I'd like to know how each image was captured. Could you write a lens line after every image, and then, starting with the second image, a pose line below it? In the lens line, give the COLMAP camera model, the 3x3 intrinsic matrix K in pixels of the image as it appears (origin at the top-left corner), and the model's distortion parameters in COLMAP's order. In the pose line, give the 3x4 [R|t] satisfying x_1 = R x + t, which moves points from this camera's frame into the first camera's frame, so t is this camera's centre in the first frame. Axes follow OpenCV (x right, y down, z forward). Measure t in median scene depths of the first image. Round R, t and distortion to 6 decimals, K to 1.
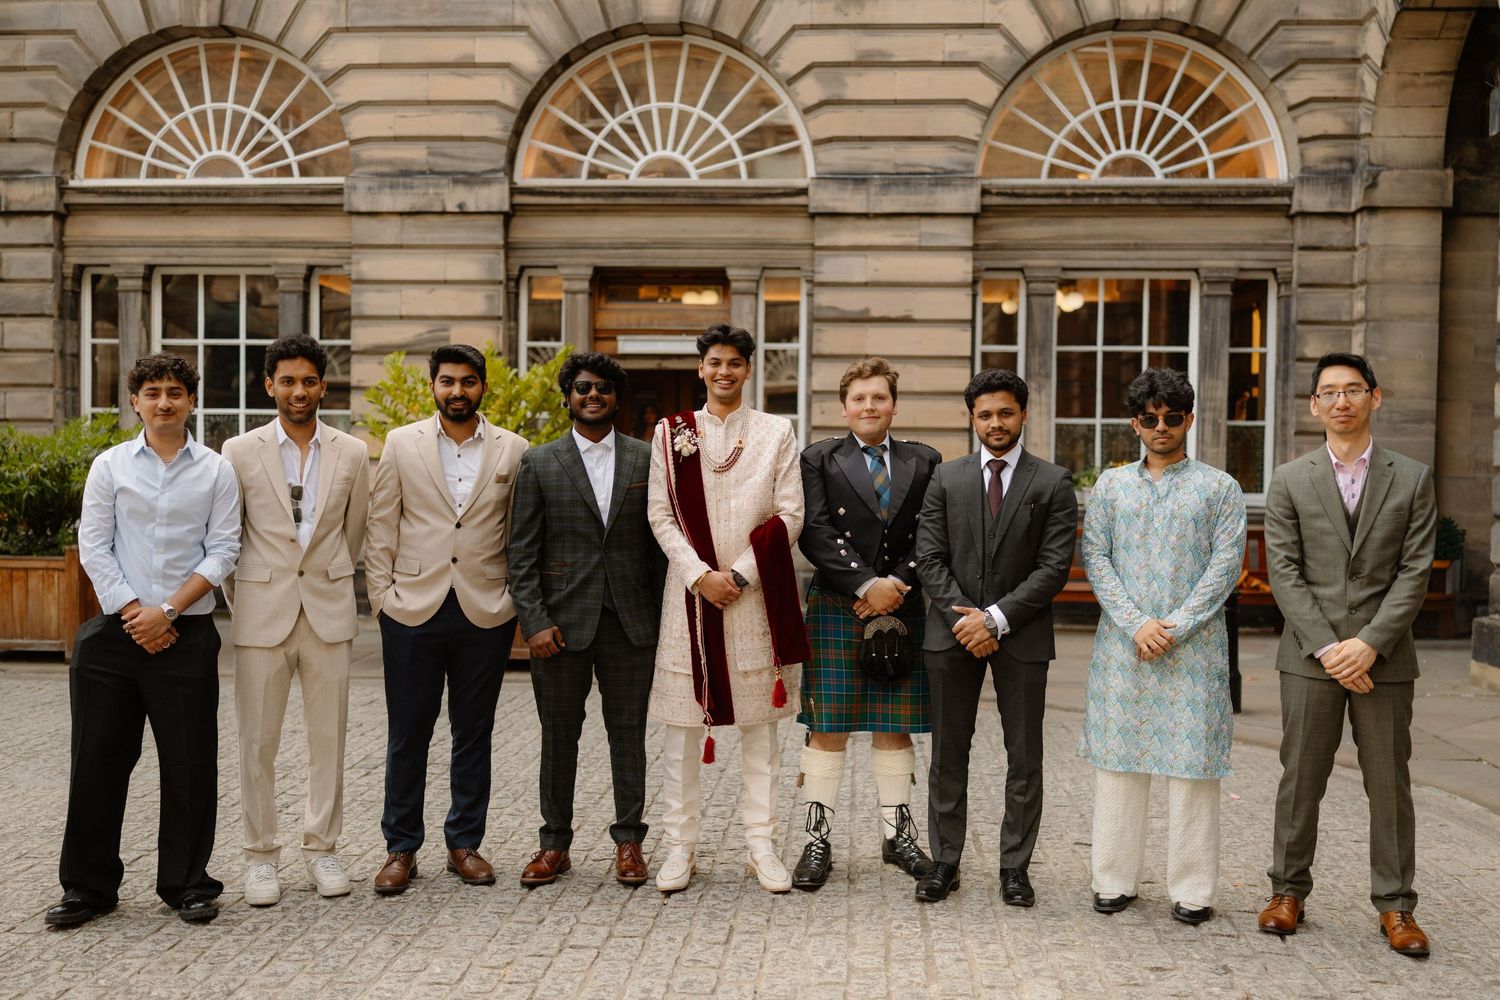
lens RADIAL K [[1583.3, 0, 696.9], [0, 1583.3, 519.5], [0, 0, 1]] dist [0.004625, 0.000000]
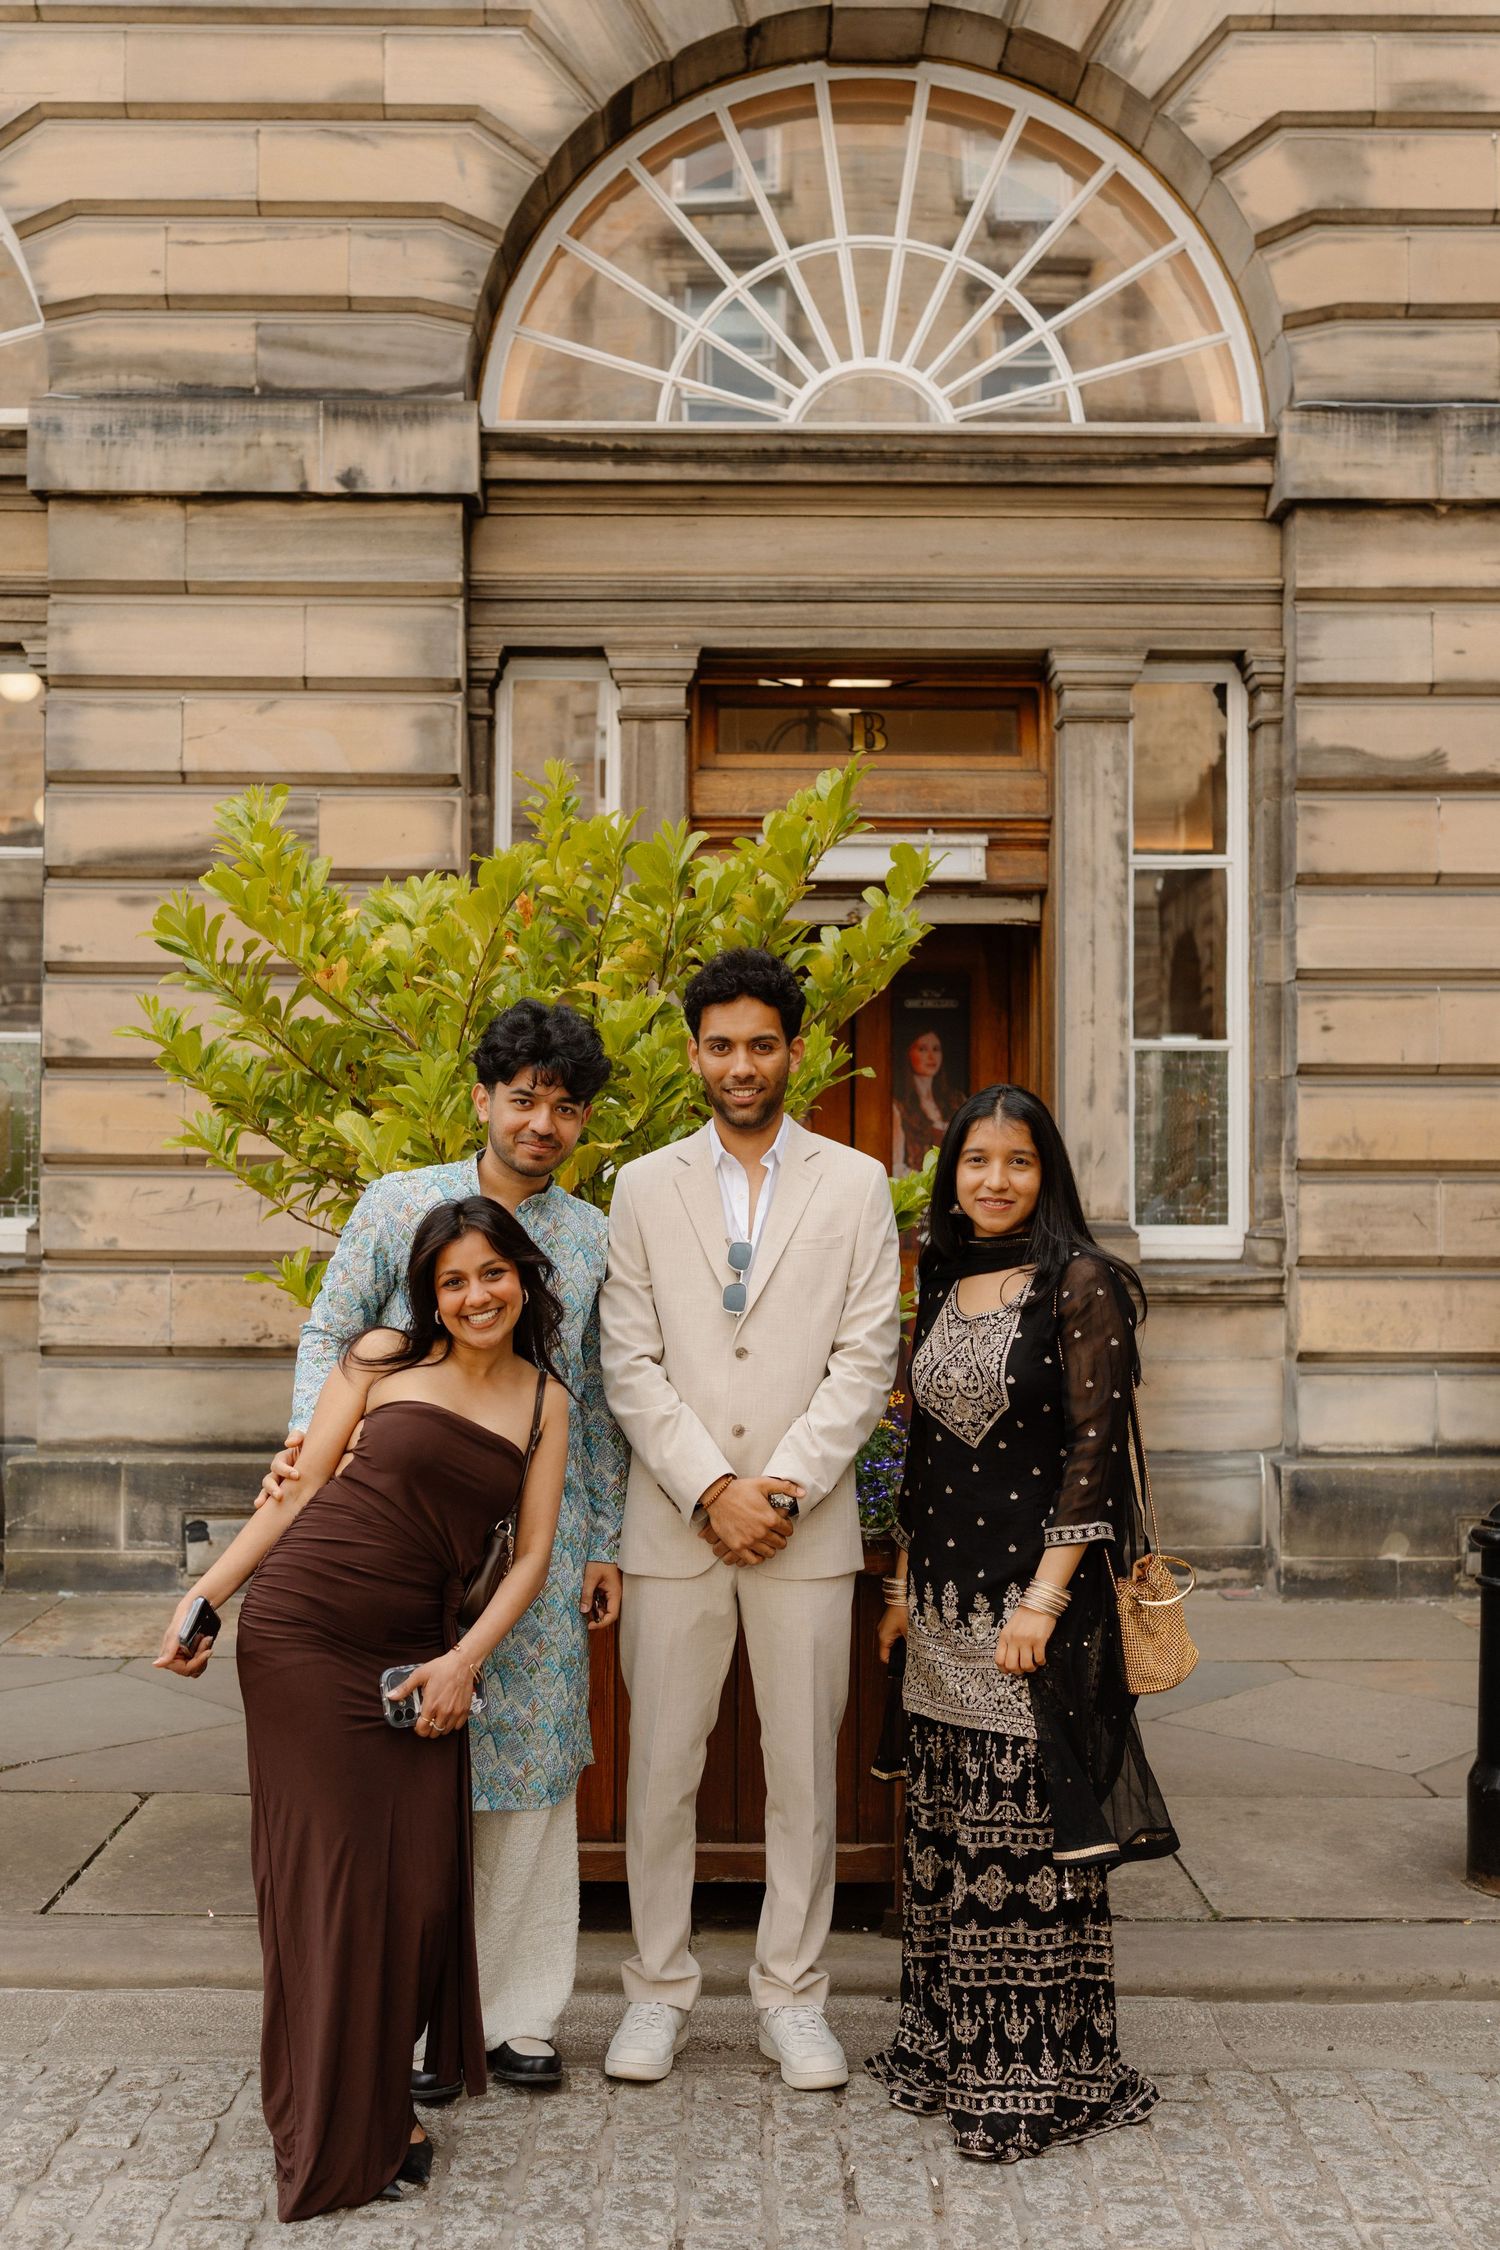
lens RADIAL K [[2375.0, 0, 705.7], [0, 2375.0, 1110.4], [0, 0, 1]] dist [0.004625, 0.000000]
pose [[0.997364, -0.008952, 0.072007, -0.106825], [0.013388, 0.998026, -0.061358, -0.015520], [-0.071315, 0.062160, 0.995515, 0.449620]]
